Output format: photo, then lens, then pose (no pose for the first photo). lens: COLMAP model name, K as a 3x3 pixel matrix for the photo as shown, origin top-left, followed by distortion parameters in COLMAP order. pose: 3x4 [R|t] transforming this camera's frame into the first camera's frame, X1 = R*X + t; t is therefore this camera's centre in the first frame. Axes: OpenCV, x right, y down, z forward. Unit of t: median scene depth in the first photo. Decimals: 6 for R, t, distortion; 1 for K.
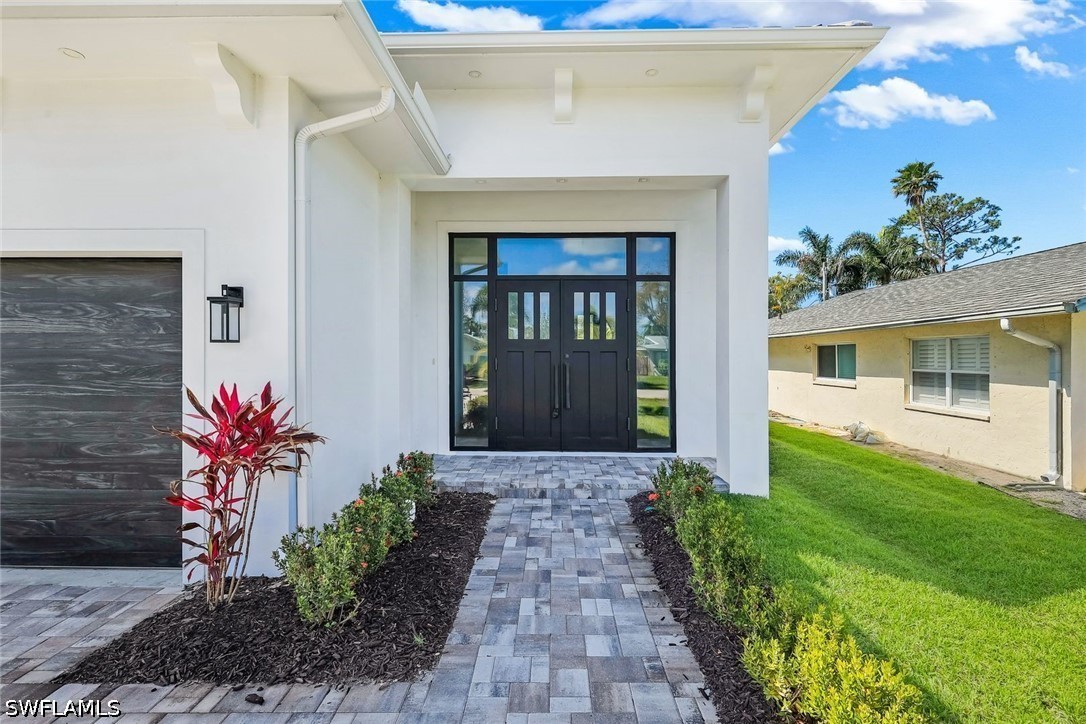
lens RADIAL K [[482.6, 0, 541.4], [0, 482.6, 354.2], [0, 0, 1]] dist [0.006919, -0.000170]
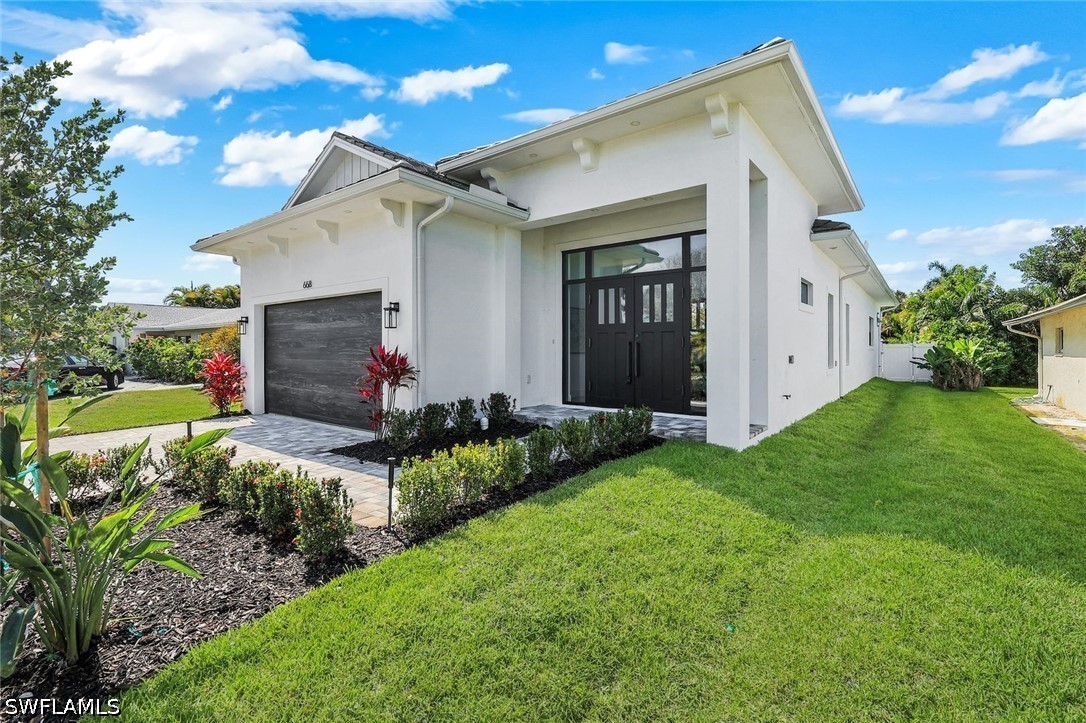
lens RADIAL K [[482.6, 0, 548.7], [0, 482.6, 340.9], [0, 0, 1]] dist [0.006919, -0.000170]
pose [[0.808353, -0.015748, -0.588488, 0.618465], [0.005373, 0.999798, -0.019374, 0.041129], [0.588674, 0.012500, 0.808274, -0.177657]]
